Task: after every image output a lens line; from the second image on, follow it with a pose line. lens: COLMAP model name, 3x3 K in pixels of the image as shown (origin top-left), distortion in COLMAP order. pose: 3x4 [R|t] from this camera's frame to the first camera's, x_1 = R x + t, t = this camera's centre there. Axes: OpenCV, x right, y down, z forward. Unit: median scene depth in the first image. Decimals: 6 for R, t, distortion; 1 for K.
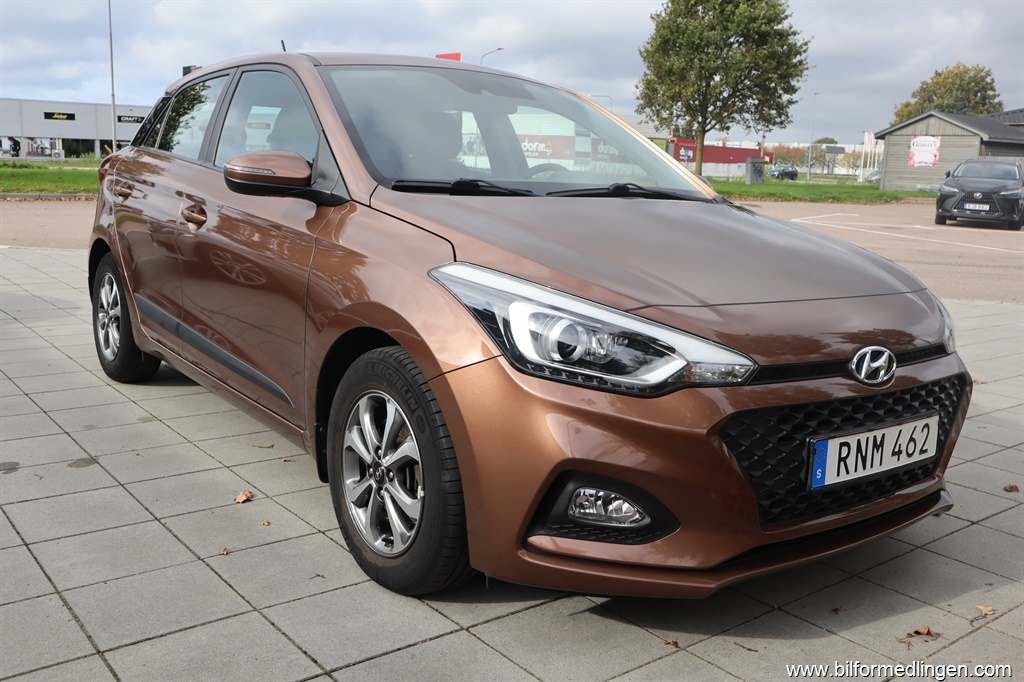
lens RADIAL K [[905.8, 0, 512.0], [0, 905.8, 341.0], [0, 0, 1]] dist [-0.000378, 0.016166]
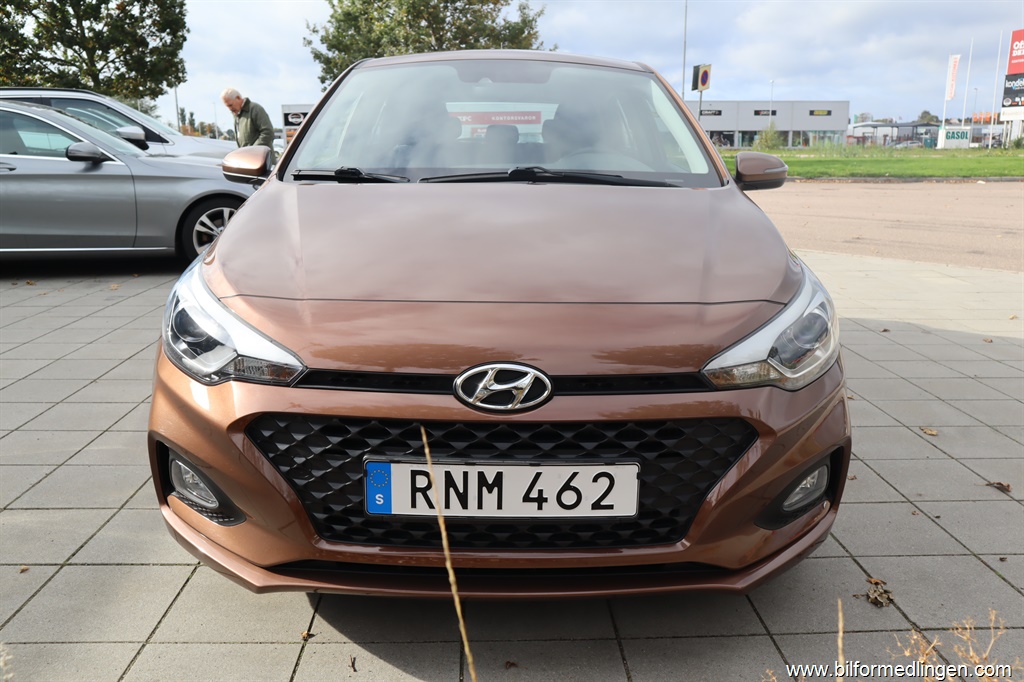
lens RADIAL K [[817.2, 0, 511.6], [0, 817.2, 327.1], [0, 0, 1]] dist [-0.123629, 0.137752]
pose [[0.802695, 0.091203, -0.589375, 0.822001], [-0.076012, 0.995823, 0.050574, -0.064312], [0.591526, 0.004204, 0.806275, 0.405584]]
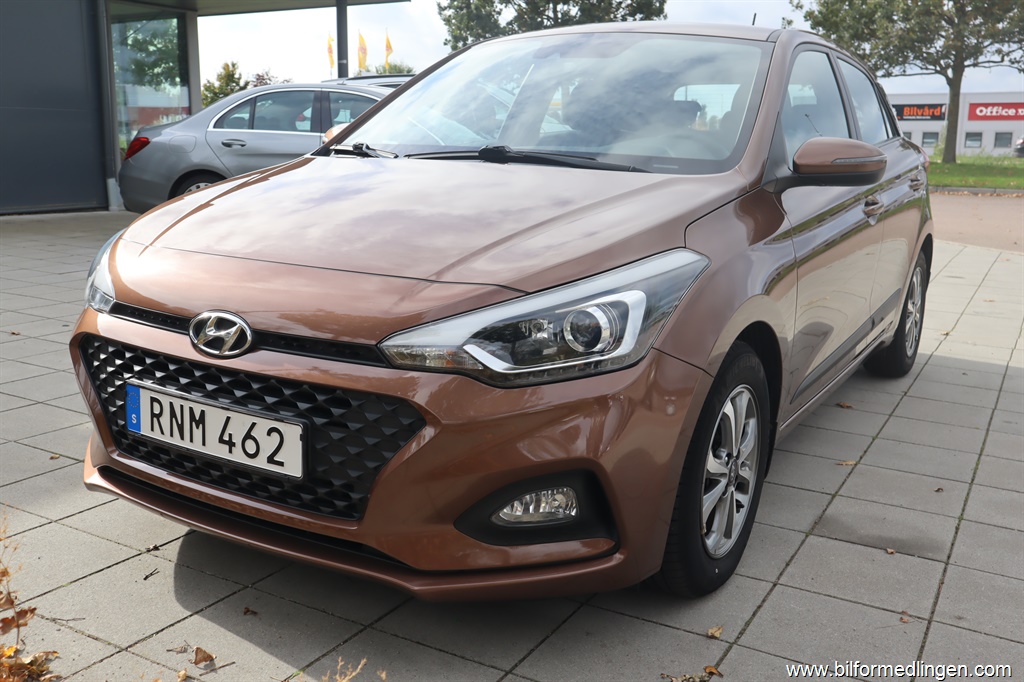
lens RADIAL K [[966.5, 0, 512.0], [0, 966.5, 341.0], [0, 0, 1]] dist [-0.035596, -0.006201]
pose [[0.377117, 0.157883, -0.912609, 1.347041], [-0.172381, 0.980110, 0.098328, -0.107049], [0.909982, 0.120235, 0.396833, 0.874489]]
